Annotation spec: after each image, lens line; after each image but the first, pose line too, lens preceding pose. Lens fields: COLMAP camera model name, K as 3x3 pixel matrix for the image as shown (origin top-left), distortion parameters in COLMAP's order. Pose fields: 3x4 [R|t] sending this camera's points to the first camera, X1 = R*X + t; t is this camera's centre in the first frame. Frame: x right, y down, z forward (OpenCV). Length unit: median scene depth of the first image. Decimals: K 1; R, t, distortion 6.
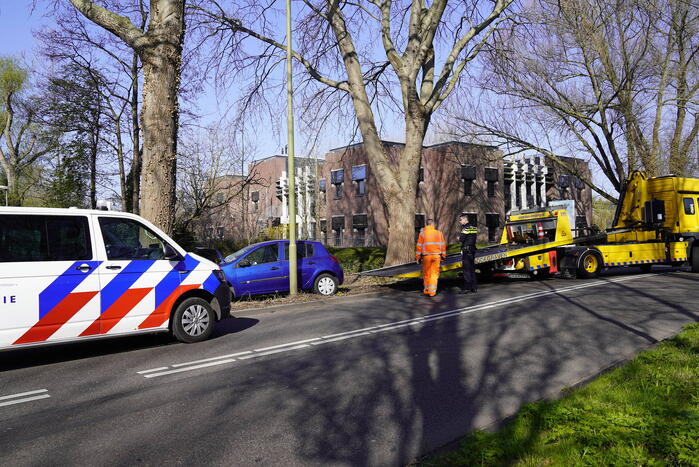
lens RADIAL K [[564.1, 0, 350.9], [0, 564.1, 228.6], [0, 0, 1]] dist [-0.033437, 0.020104]
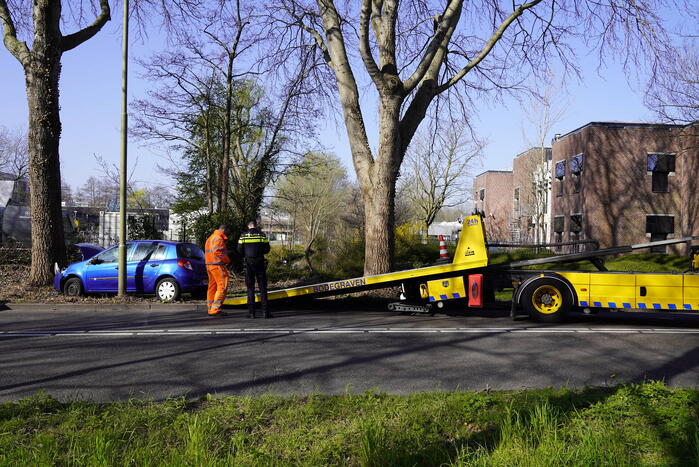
lens RADIAL K [[564.1, 0, 341.7], [0, 564.1, 233.0], [0, 0, 1]] dist [-0.033437, 0.020104]
pose [[0.791650, 0.036656, -0.609874, 0.426367], [-0.027933, 0.999326, 0.023806, -0.014345], [0.610335, -0.001810, 0.792141, 0.246337]]
